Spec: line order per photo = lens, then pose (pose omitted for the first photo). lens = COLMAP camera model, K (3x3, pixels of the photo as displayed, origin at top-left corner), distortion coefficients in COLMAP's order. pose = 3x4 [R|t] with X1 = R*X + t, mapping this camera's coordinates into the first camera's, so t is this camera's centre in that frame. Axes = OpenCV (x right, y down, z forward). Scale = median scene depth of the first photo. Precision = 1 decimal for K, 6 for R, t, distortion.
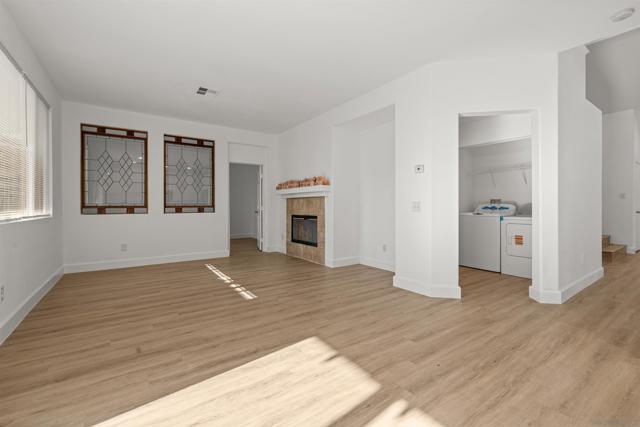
lens RADIAL K [[278.1, 0, 320.0], [0, 278.1, 213.5], [0, 0, 1]] dist [0.000699, 0.000208]
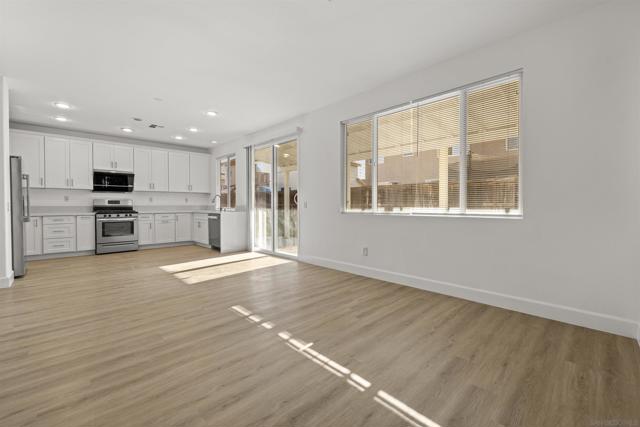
lens RADIAL K [[275.6, 0, 319.8], [0, 275.6, 203.2], [0, 0, 1]] dist [0.000145, 0.000311]
pose [[-0.986604, -0.000349, -0.163131, -0.363940], [-0.003924, 0.999759, 0.021593, -0.048896], [0.163084, 0.021944, -0.986368, 1.851335]]
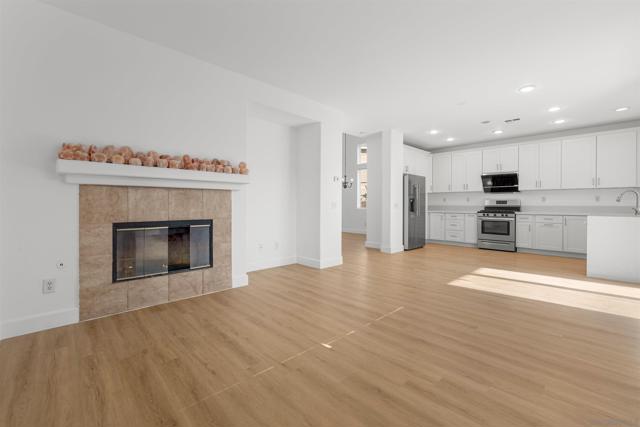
lens RADIAL K [[275.6, 0, 319.8], [0, 275.6, 203.2], [0, 0, 1]] dist [0.000145, 0.000311]
pose [[-0.153833, 0.002014, 0.988095, -1.063558], [0.023144, 0.999731, 0.001566, -0.036256], [-0.987826, 0.023110, -0.153839, 1.328034]]
